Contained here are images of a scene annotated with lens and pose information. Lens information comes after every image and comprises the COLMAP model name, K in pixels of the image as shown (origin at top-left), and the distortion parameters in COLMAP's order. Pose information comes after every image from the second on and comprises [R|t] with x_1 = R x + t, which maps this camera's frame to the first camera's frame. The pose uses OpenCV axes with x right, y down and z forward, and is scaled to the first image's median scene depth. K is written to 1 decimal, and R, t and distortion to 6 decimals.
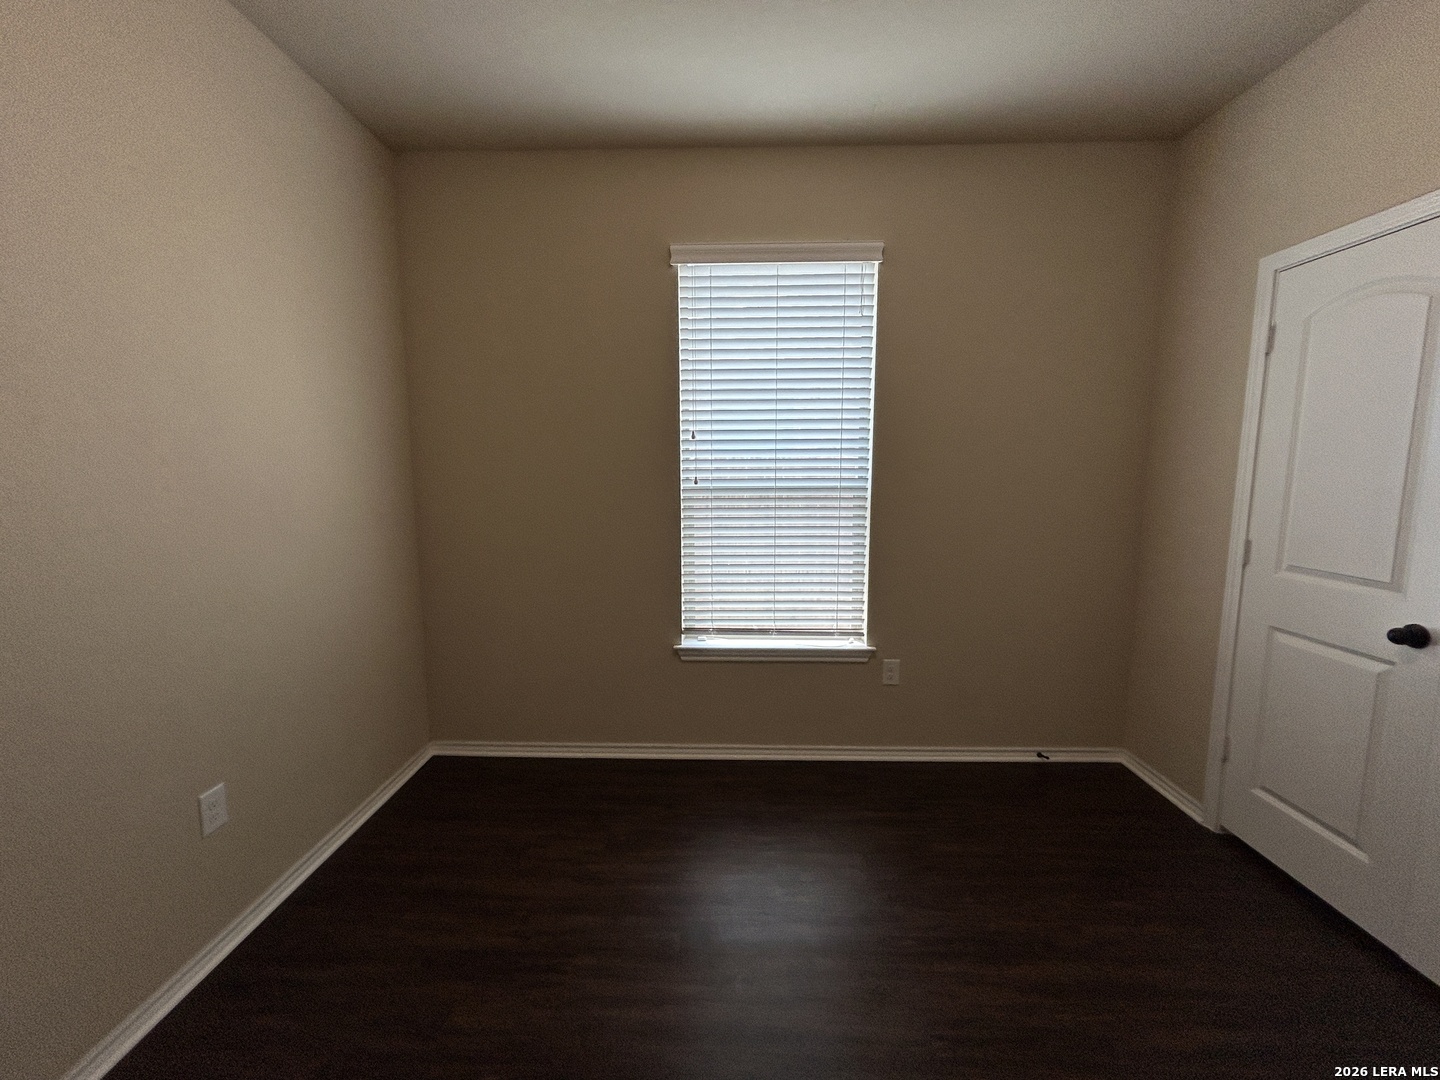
lens RADIAL K [[569.7, 0, 716.9], [0, 569.7, 531.9], [0, 0, 1]] dist [-0.001064, -0.000058]
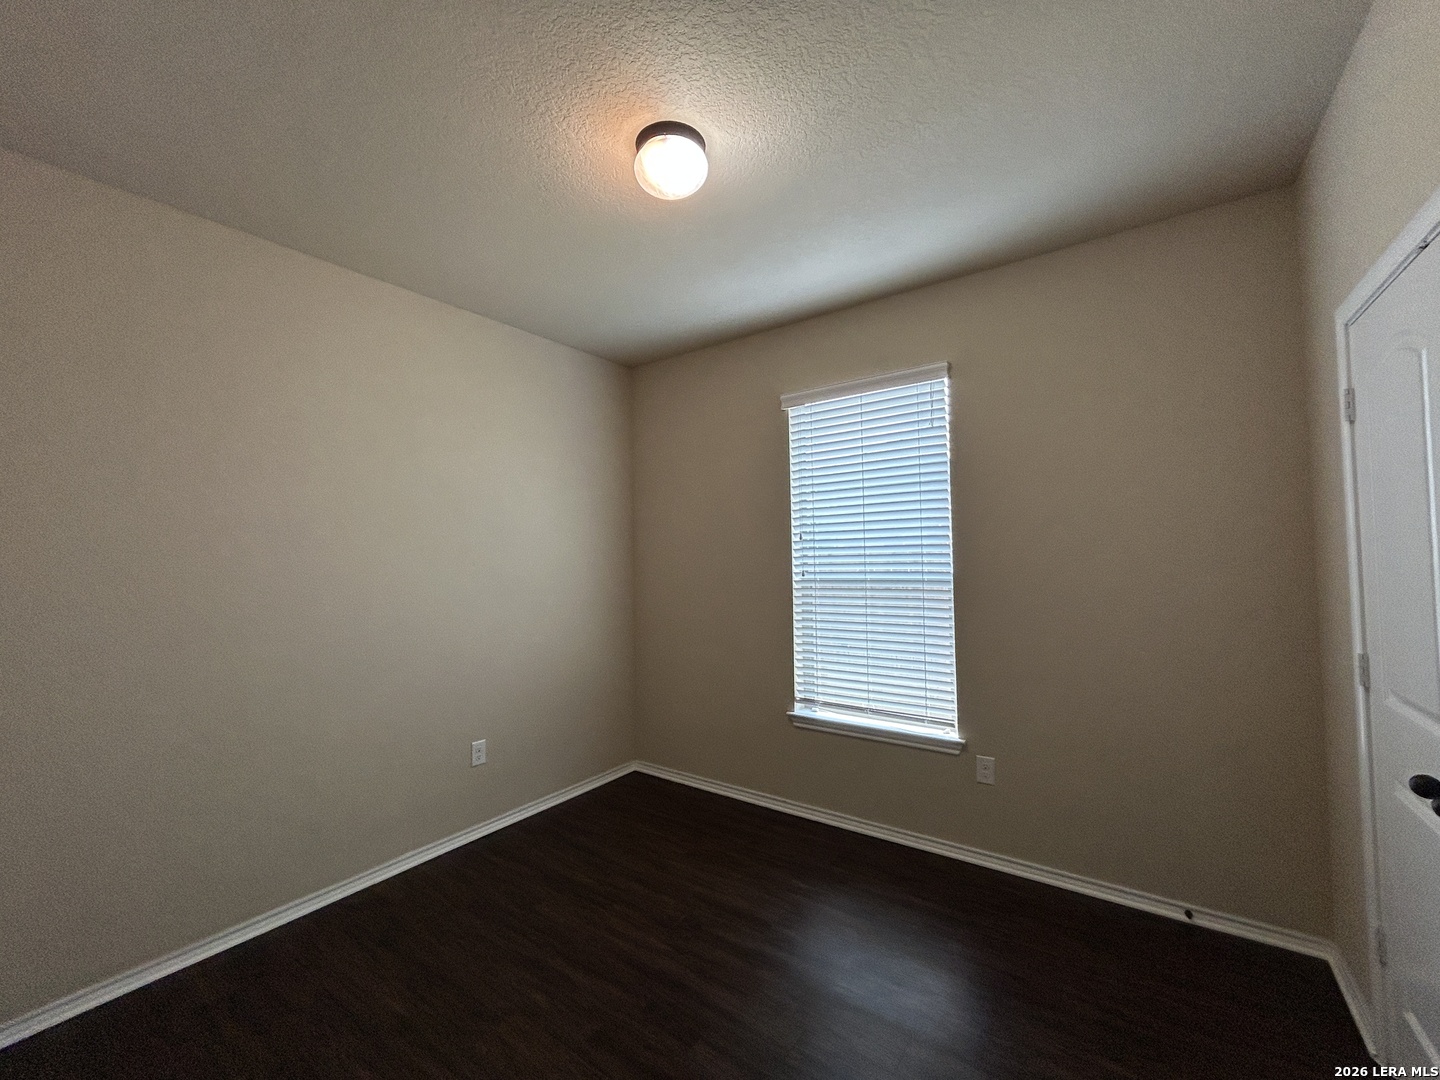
lens RADIAL K [[574.0, 0, 735.9], [0, 574.0, 532.7], [0, 0, 1]] dist [0.002355, 0.000181]
pose [[0.836761, -0.034607, -0.546474, 0.522519], [-0.049403, 0.989159, -0.138286, 0.001002], [0.545336, 0.142710, 0.825980, -0.109742]]
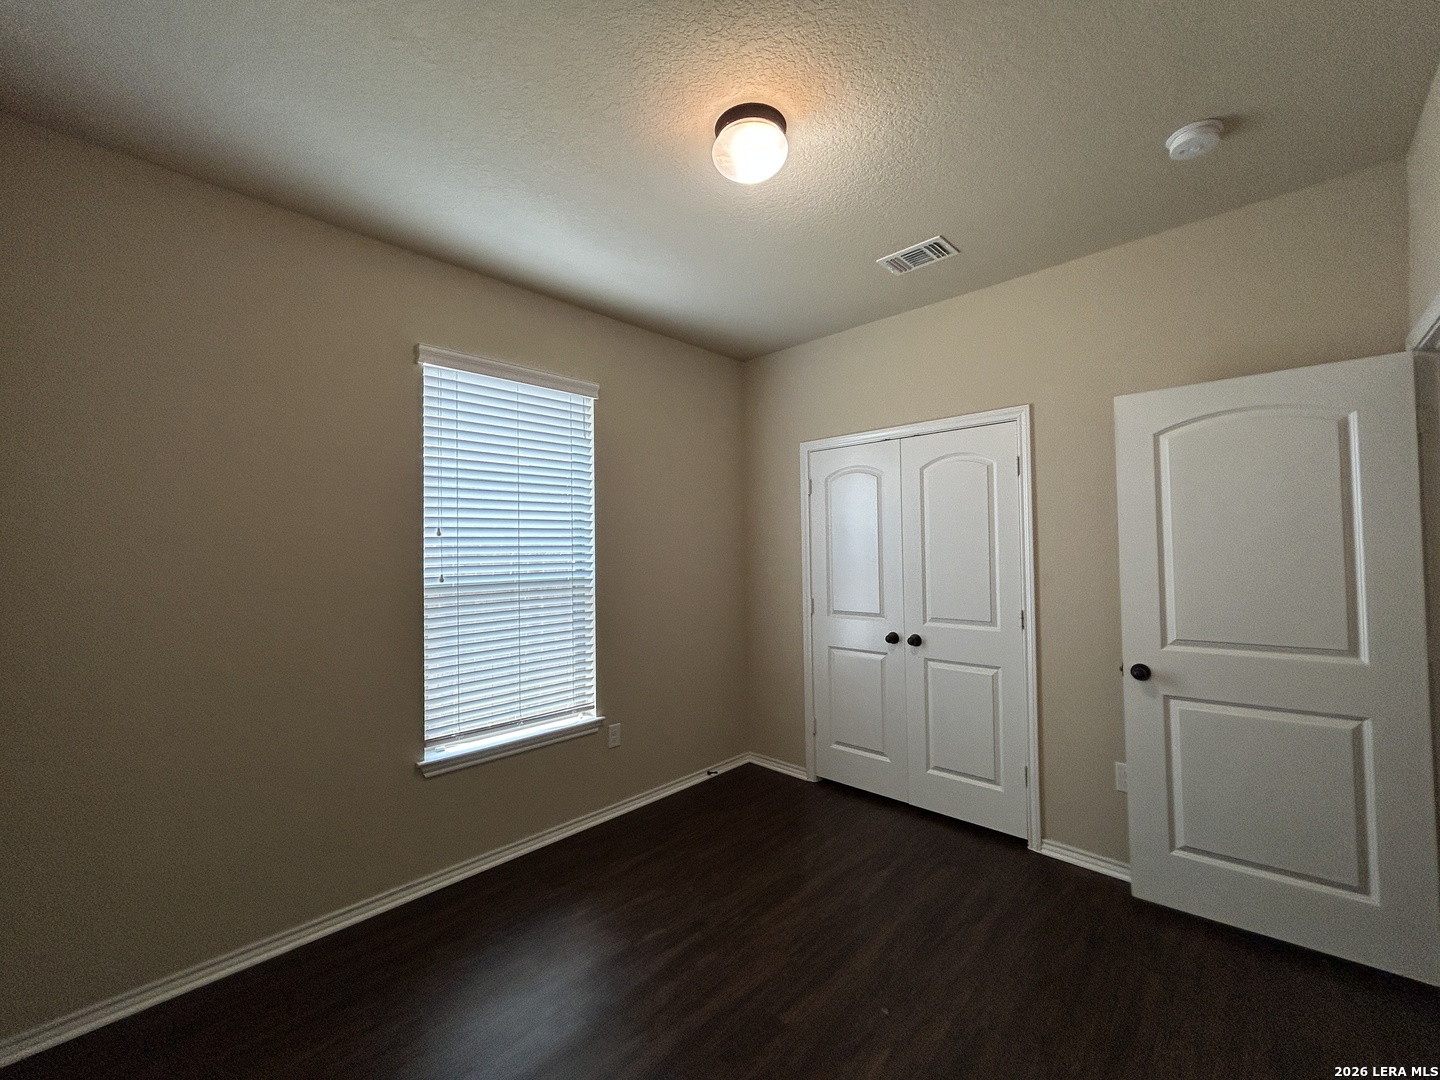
lens RADIAL K [[570.7, 0, 709.6], [0, 570.7, 540.9], [0, 0, 1]] dist [-0.000401, 0.000064]
pose [[0.693798, 0.007366, 0.720132, -0.422178], [0.099412, 0.989395, -0.105897, -0.005484], [-0.713275, 0.145061, 0.685709, 0.002161]]
